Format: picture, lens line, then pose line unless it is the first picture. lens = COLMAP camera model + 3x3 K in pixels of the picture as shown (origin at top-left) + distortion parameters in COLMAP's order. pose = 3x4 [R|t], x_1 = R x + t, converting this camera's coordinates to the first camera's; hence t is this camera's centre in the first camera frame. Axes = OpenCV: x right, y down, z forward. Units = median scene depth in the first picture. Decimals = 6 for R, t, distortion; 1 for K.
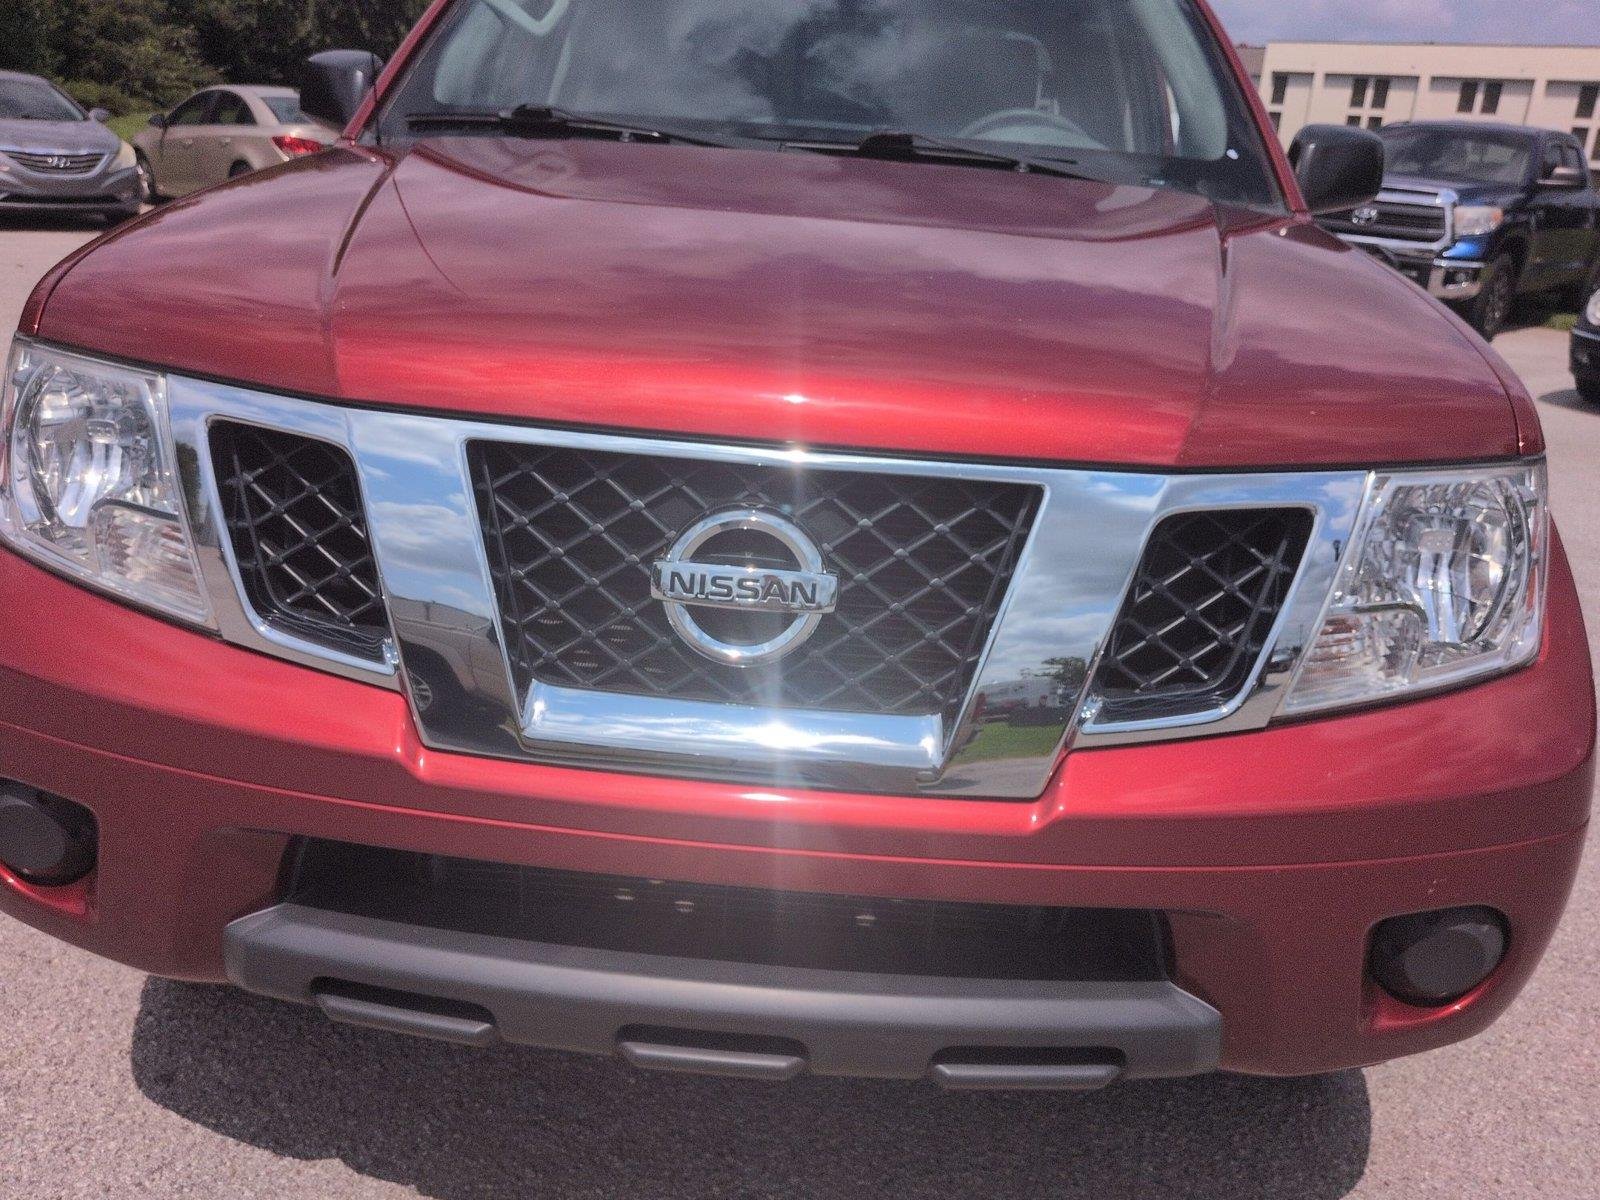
lens RADIAL K [[1290.7, 0, 804.0], [0, 1290.7, 605.2], [0, 0, 1]] dist [-0.009063, -0.034868]
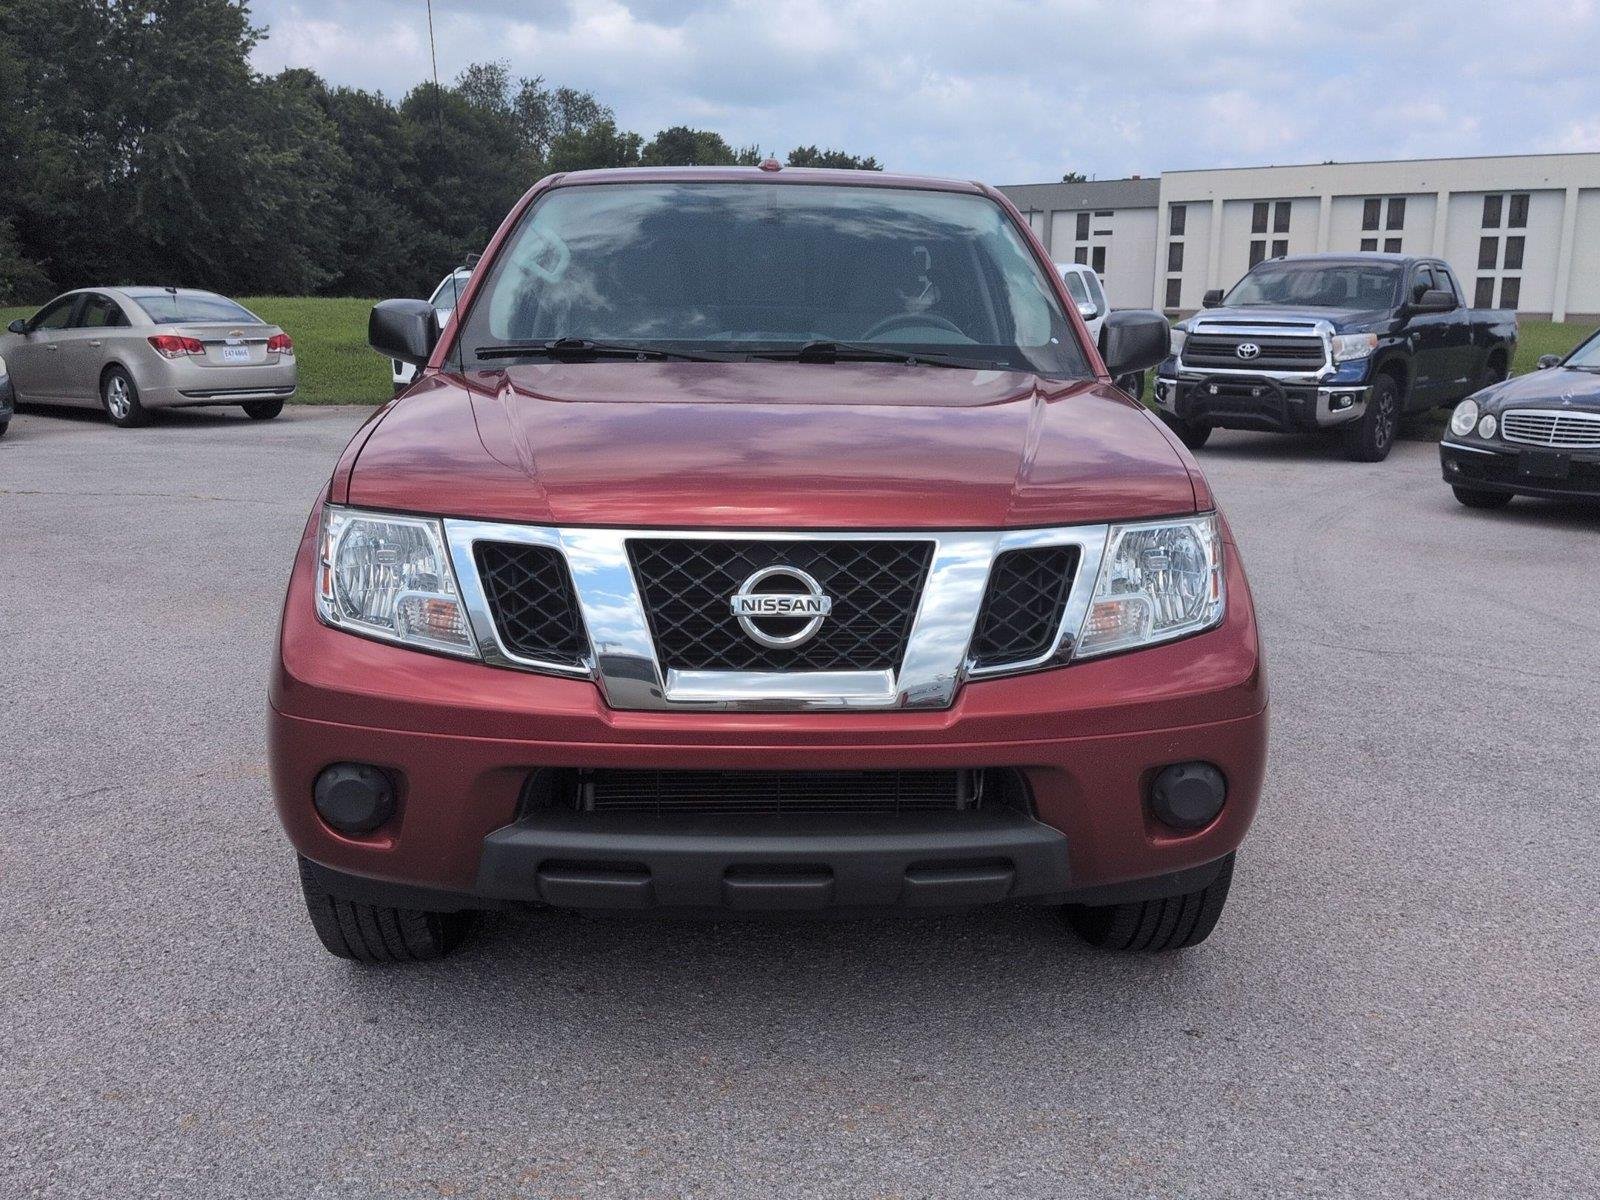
lens RADIAL K [[1830.9, 0, 785.8], [0, 1830.9, 617.3], [0, 0, 1]] dist [-0.009603, 0.000000]
pose [[0.994871, -0.072486, 0.070545, -0.213816], [0.082366, 0.985389, -0.149078, 0.372222], [-0.058709, 0.154124, 0.986306, -1.508601]]
